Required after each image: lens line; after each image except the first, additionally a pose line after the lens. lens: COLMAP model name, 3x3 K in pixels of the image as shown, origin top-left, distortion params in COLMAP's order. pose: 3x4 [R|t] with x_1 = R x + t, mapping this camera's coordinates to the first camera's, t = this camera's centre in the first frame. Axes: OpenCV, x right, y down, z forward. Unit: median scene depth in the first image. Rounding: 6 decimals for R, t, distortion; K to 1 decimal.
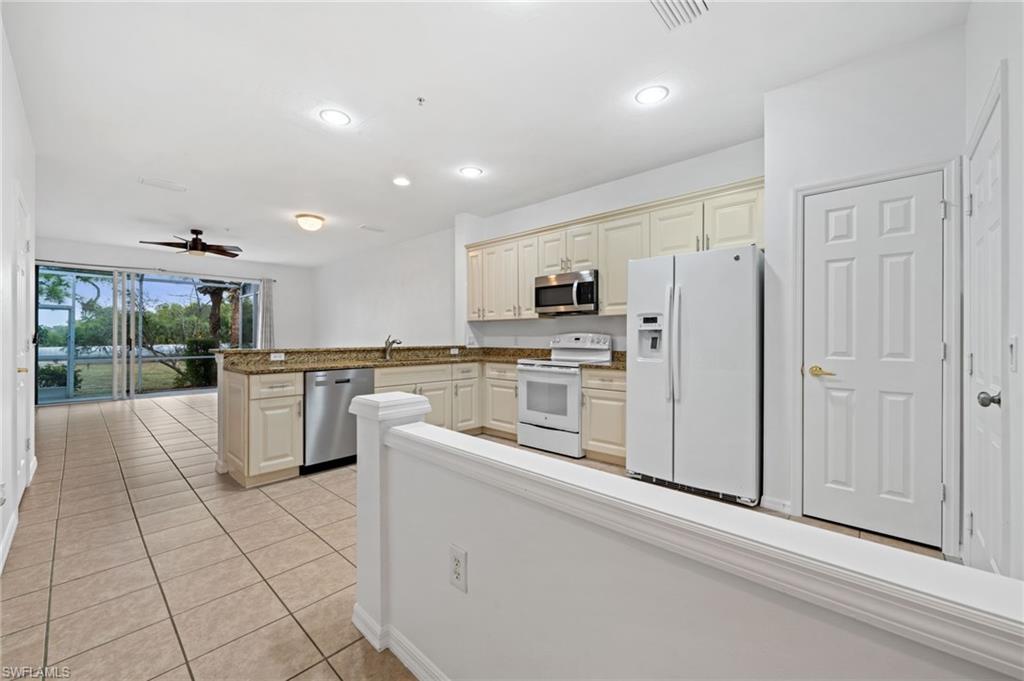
lens RADIAL K [[404.6, 0, 512.4], [0, 404.6, 338.4], [0, 0, 1]] dist [-0.000963, 0.000165]
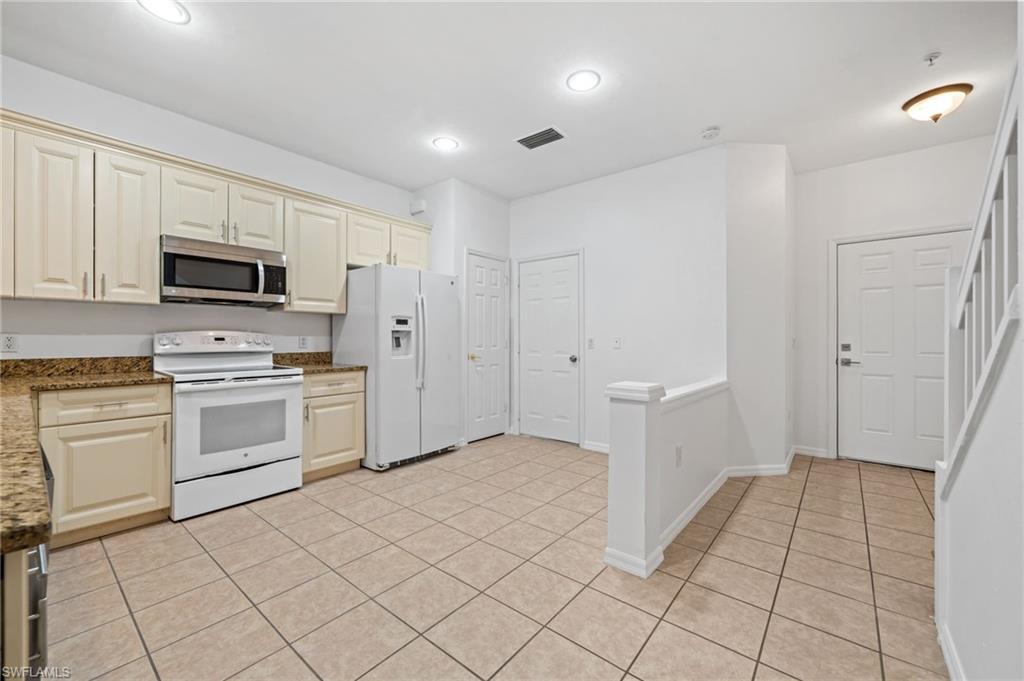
lens RADIAL K [[404.6, 0, 512.4], [0, 404.6, 338.4], [0, 0, 1]] dist [-0.000963, 0.000165]
pose [[-0.061074, -0.003060, 0.998129, -0.641317], [0.000518, 0.999995, 0.003098, -0.001912], [-0.998133, 0.000706, -0.061072, 0.605612]]
